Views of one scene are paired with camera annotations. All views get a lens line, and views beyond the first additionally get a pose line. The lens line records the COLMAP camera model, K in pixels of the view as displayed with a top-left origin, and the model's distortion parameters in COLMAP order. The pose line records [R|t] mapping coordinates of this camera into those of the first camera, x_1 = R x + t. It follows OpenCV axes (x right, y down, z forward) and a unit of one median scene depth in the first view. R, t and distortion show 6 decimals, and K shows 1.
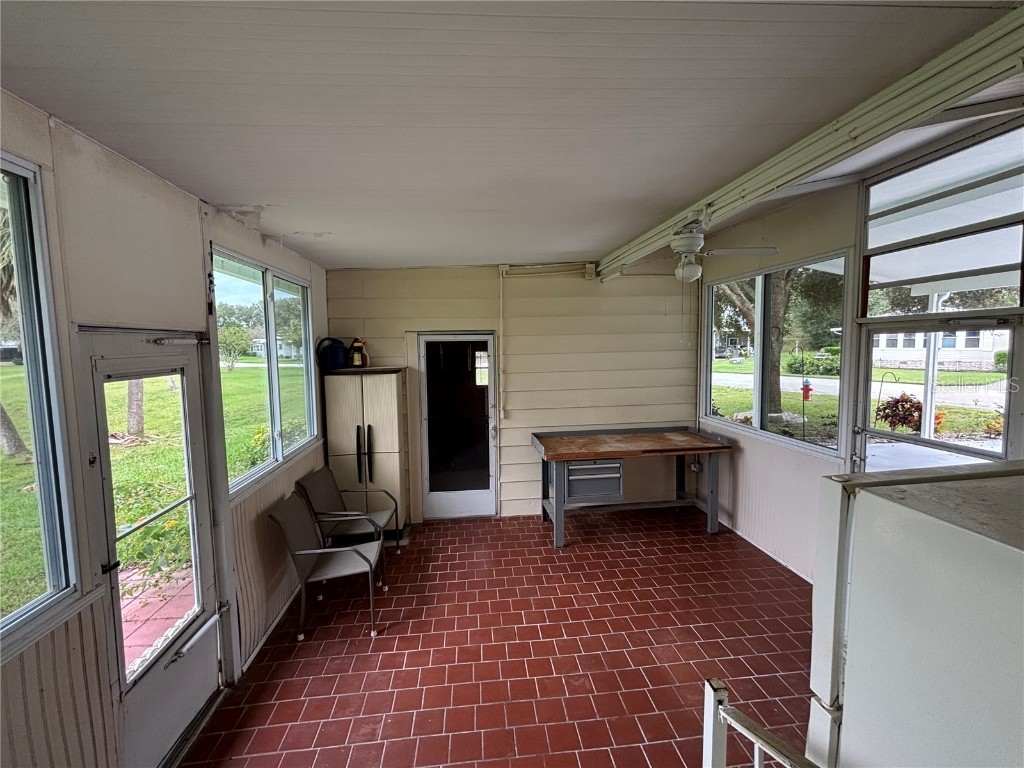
lens RADIAL K [[421.4, 0, 508.0], [0, 421.4, 379.3], [0, 0, 1]] dist [0.001939, 0.000817]
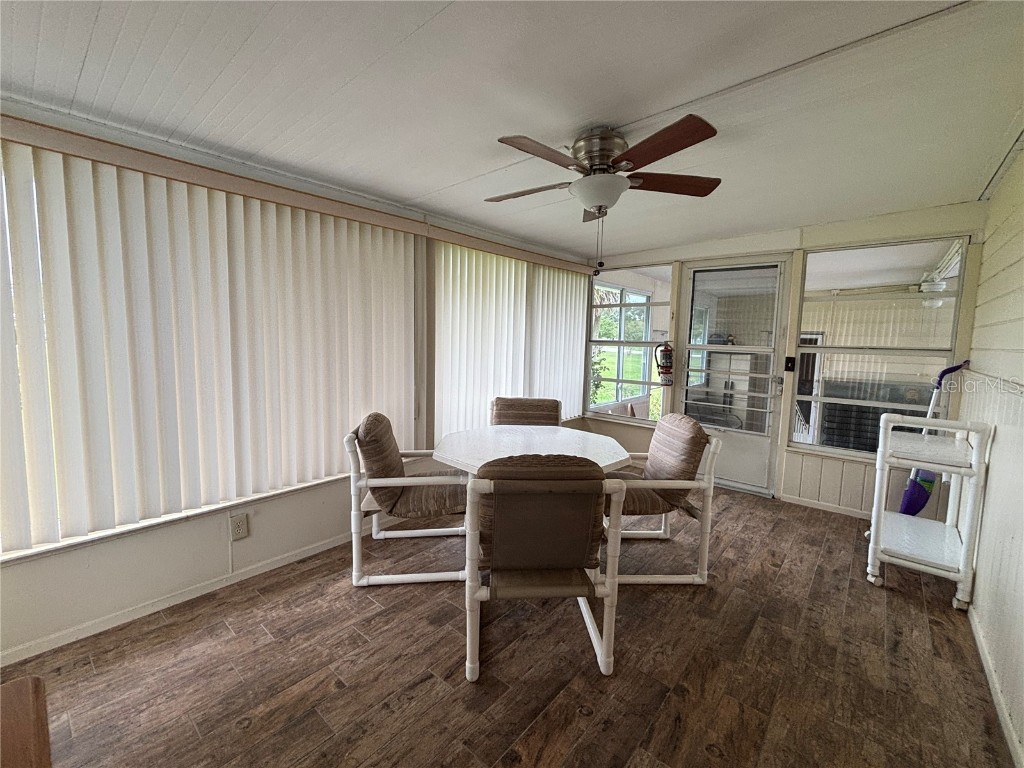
lens RADIAL K [[421.4, 0, 514.0], [0, 421.4, 377.4], [0, 0, 1]] dist [0.001939, 0.000817]
pose [[0.676155, 0.097562, -0.730272, 0.352073], [-0.086840, 0.994838, 0.052502, 0.070137], [0.731624, 0.027917, 0.681137, -0.911116]]
